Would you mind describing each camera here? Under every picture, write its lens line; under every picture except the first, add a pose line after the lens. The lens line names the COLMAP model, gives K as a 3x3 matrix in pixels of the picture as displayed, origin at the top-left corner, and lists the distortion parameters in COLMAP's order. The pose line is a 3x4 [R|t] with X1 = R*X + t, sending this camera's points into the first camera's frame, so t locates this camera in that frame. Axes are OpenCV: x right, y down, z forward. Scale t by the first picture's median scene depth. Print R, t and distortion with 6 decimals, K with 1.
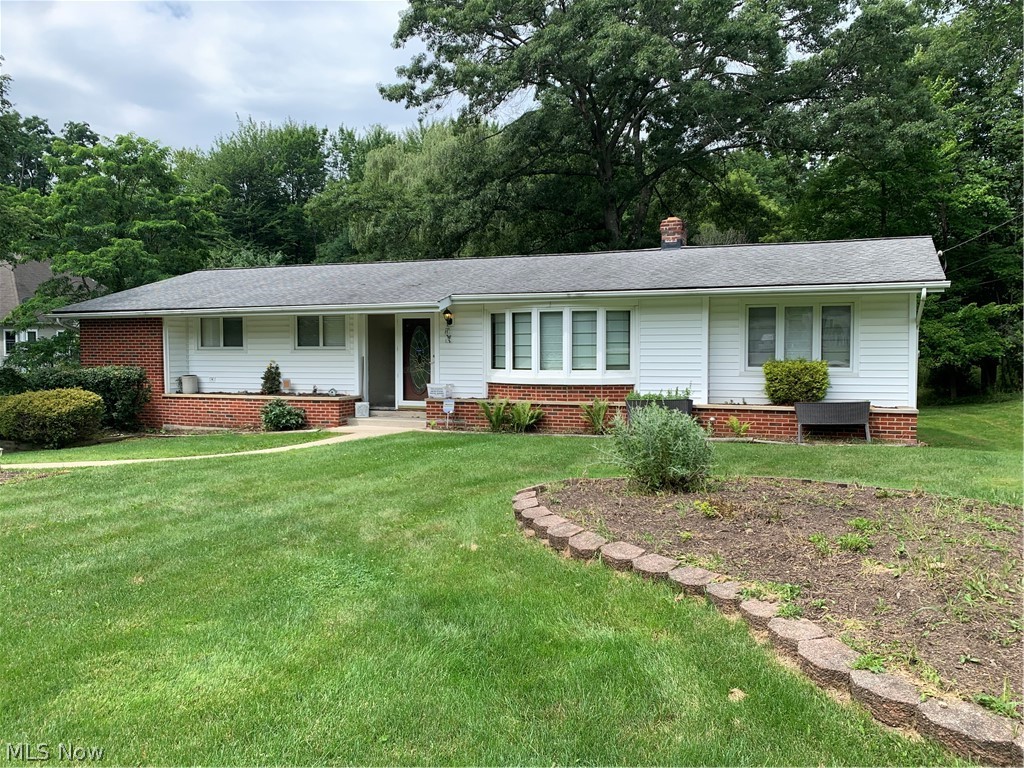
lens RADIAL K [[766.9, 0, 512.0], [0, 766.9, 384.0], [0, 0, 1]] dist [0.066648, -0.082105]
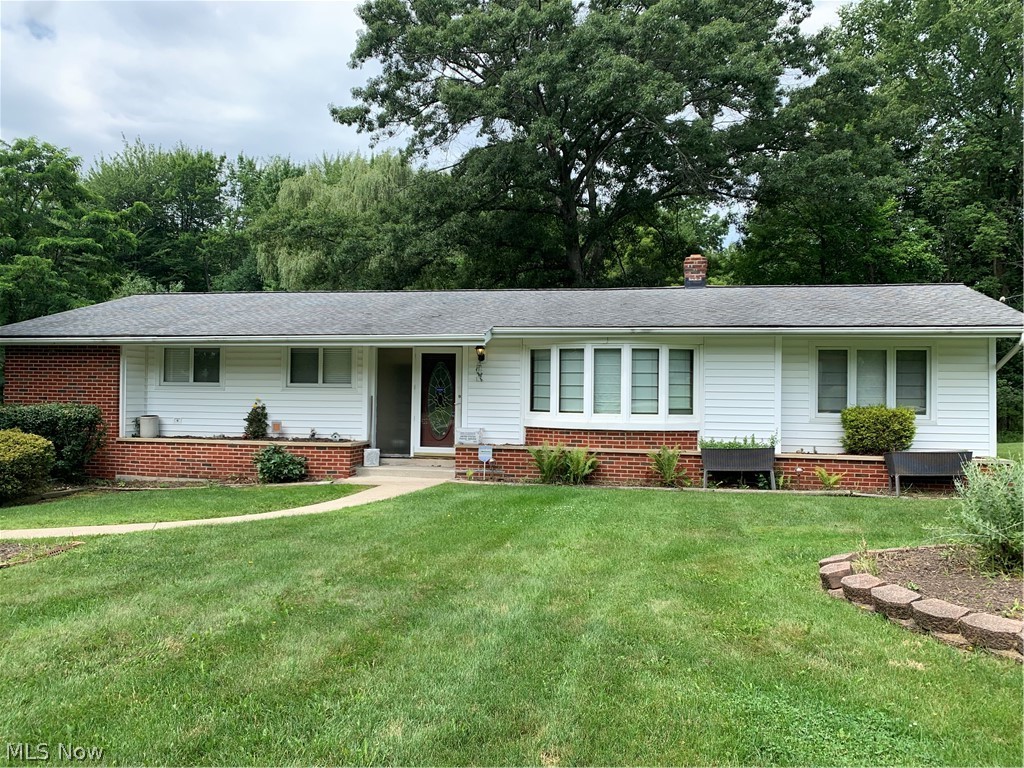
lens RADIAL K [[766.9, 0, 512.0], [0, 766.9, 384.0], [0, 0, 1]] dist [0.066648, -0.082105]
pose [[0.986696, 0.017591, 0.161624, -0.176208], [-0.008223, 0.998257, -0.058445, 0.000433], [-0.162370, 0.056339, 0.985120, 0.117108]]
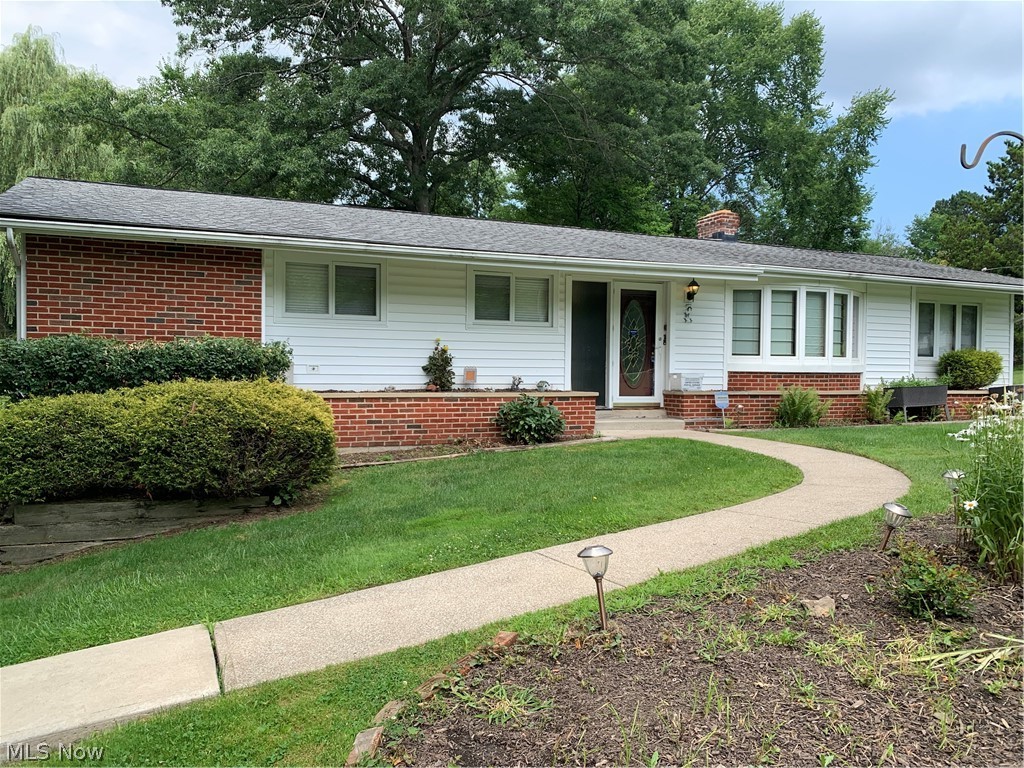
lens RADIAL K [[766.9, 0, 512.0], [0, 766.9, 384.0], [0, 0, 1]] dist [0.066648, -0.082105]
pose [[0.728554, -0.003320, 0.684980, -0.721206], [0.020202, 0.999657, -0.016641, 0.019251], [-0.684690, 0.025962, 0.728371, 0.504645]]
